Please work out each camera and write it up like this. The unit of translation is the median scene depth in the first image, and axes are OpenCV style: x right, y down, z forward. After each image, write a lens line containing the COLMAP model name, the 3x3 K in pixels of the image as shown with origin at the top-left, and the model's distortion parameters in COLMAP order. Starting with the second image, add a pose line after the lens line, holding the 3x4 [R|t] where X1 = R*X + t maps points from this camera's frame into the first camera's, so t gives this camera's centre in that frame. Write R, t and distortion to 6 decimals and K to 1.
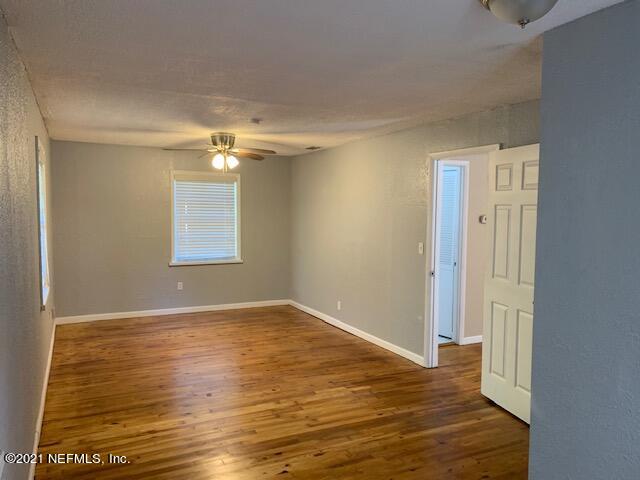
lens RADIAL K [[481.7, 0, 320.0], [0, 481.7, 240.0], [0, 0, 1]] dist [-0.005267, -0.003516]
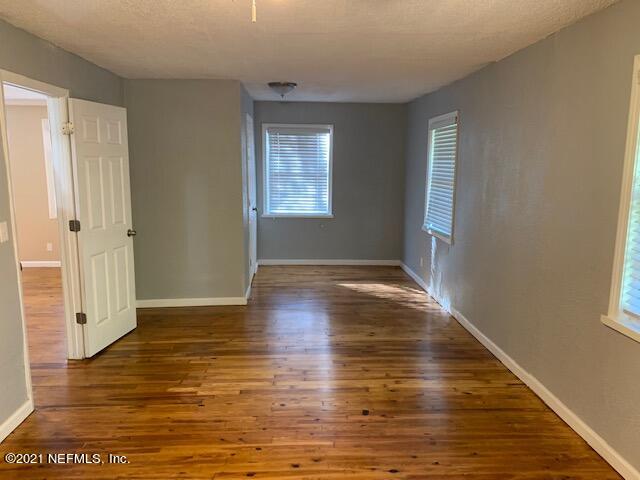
lens RADIAL K [[496.8, 0, 318.4], [0, 496.8, 239.6], [0, 0, 1]] dist [0.002863, -0.000680]
pose [[-0.917803, -0.077060, 0.389486, -0.451519], [0.013727, 0.974239, 0.225100, -0.124070], [-0.396799, 0.211944, -0.893102, 1.691831]]
